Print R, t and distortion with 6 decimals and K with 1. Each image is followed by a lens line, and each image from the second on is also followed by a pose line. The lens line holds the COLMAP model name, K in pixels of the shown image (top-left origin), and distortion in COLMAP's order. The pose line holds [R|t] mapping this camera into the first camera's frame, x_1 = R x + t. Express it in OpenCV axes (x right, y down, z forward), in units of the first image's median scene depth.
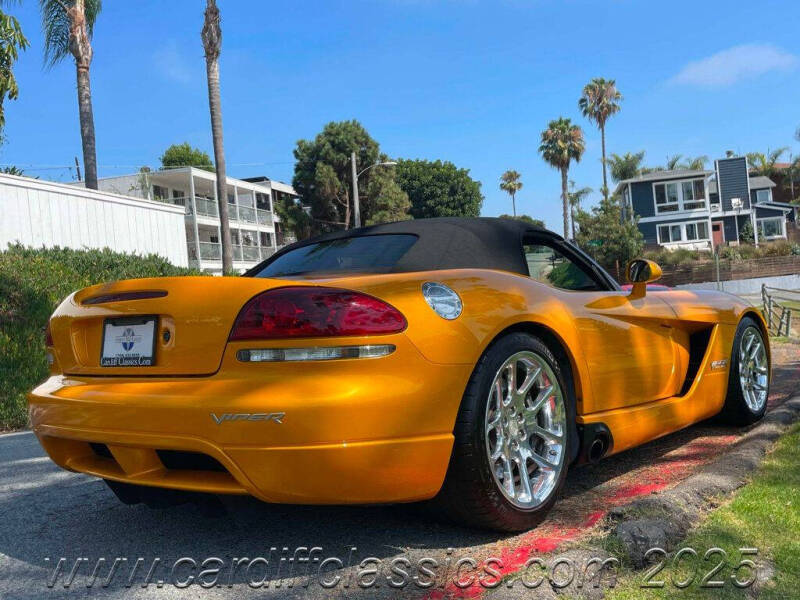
lens RADIAL K [[797.6, 0, 399.9], [0, 797.6, 300.9], [0, 0, 1]] dist [-0.002786, -0.006572]
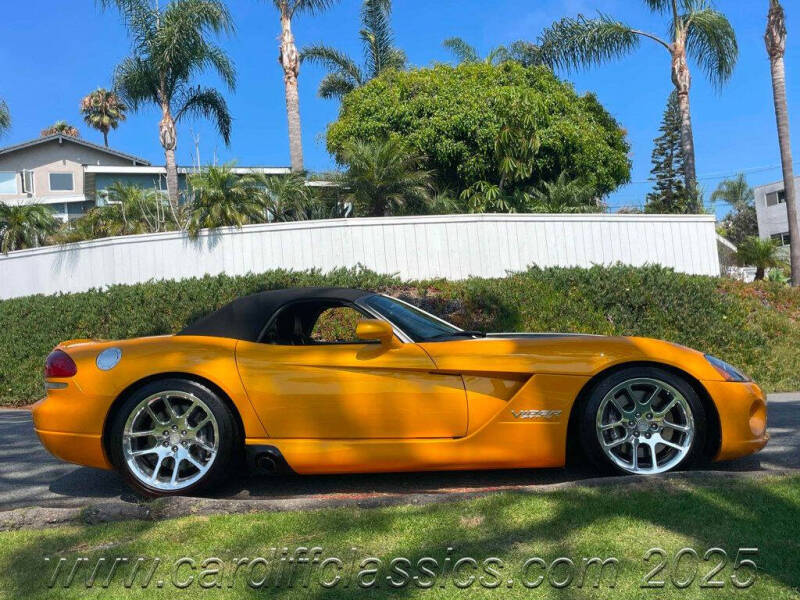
lens RADIAL K [[713.9, 0, 399.8], [0, 713.9, 297.4], [0, 0, 1]] dist [0.073900, -0.106865]
pose [[0.594025, -0.016714, -0.804273, 0.212645], [0.027378, 0.999625, -0.000554, -0.015188], [0.803981, -0.021690, 0.594260, 0.068436]]
